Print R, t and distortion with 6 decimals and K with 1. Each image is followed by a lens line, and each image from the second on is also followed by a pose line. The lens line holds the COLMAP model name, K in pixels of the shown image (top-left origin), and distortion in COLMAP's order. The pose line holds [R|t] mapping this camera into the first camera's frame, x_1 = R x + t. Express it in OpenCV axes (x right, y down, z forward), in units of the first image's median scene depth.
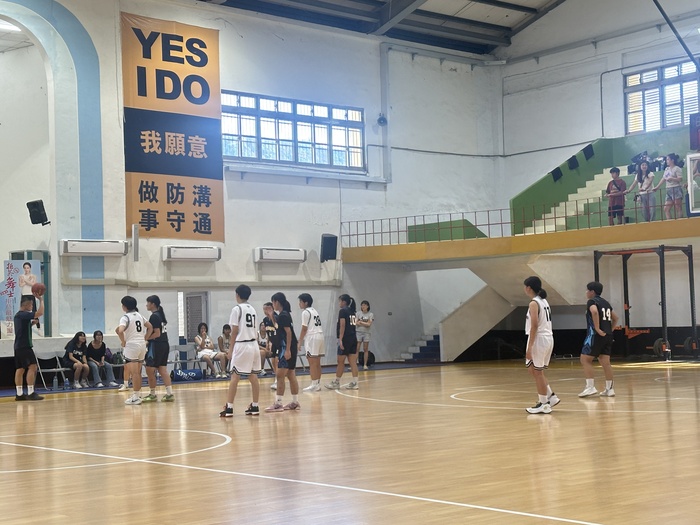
lens RADIAL K [[1183.8, 0, 350.7], [0, 1183.8, 264.0], [0, 0, 1]] dist [0.194839, 0.000000]
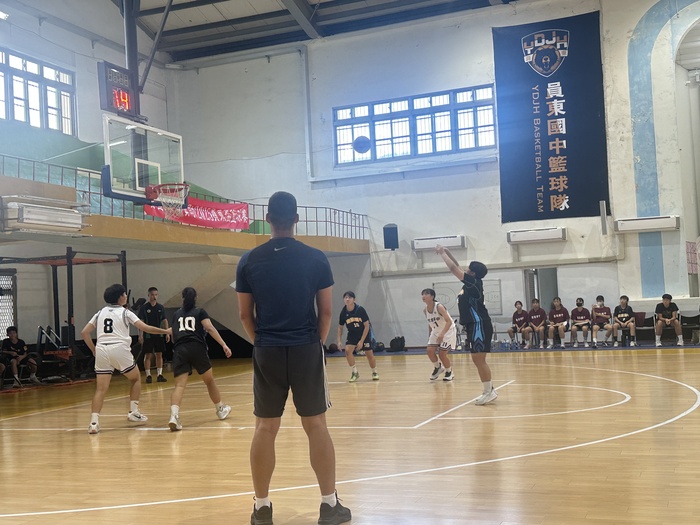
lens RADIAL K [[871.6, 0, 351.7], [0, 871.6, 268.1], [0, 0, 1]] dist [0.056953, 0.000000]
pose [[0.491342, -0.036846, -0.870187, 0.629990], [0.092395, 0.995672, 0.010011, 0.002566], [0.866052, -0.085320, 0.492620, 0.577870]]
